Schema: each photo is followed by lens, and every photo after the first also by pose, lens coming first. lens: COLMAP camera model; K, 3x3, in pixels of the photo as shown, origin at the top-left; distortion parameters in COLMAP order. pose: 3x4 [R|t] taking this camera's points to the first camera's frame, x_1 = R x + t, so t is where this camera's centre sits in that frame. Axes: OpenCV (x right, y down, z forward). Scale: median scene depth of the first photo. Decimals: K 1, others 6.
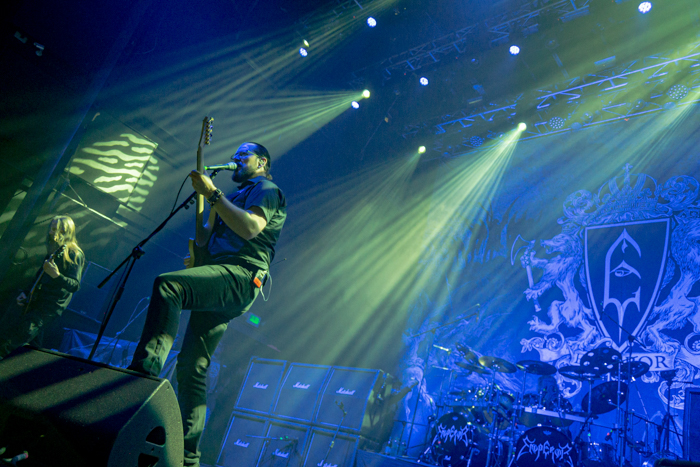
lens RADIAL K [[523.9, 0, 351.2], [0, 523.9, 236.1], [0, 0, 1]] dist [-0.030145, 0.007598]
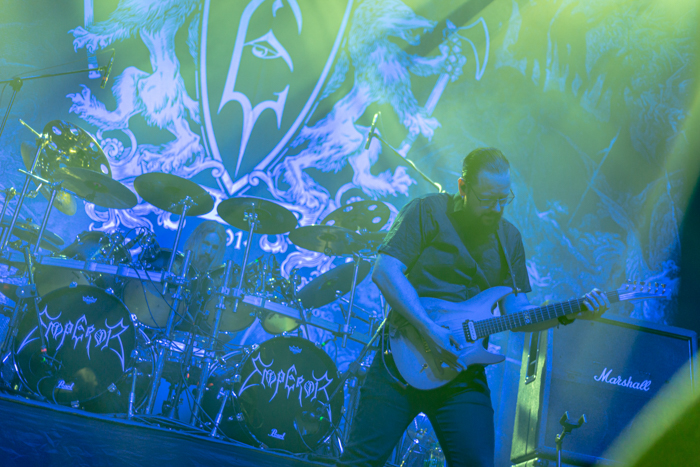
lens RADIAL K [[998.3, 0, 352.7], [0, 998.3, 237.4], [0, 0, 1]] dist [0.000681, 0.000000]
pose [[0.647734, 0.121457, 0.752123, -0.183981], [-0.349055, 0.924813, 0.151265, 0.063649], [-0.677201, -0.360512, 0.641428, 0.215688]]
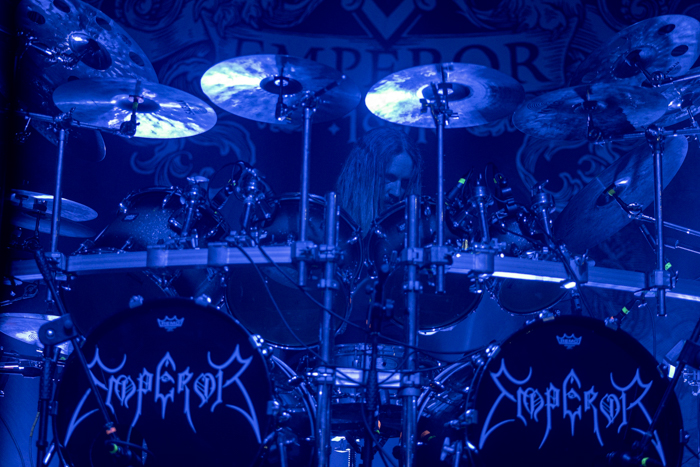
lens RADIAL K [[2129.3, 0, 347.7], [0, 2129.3, 232.8], [0, 0, 1]] dist [-0.087838, 0.000000]
pose [[0.761140, -0.078242, 0.643851, -0.219871], [-0.123875, 0.956886, 0.262725, 0.034172], [-0.636648, -0.279727, 0.718632, 0.180275]]
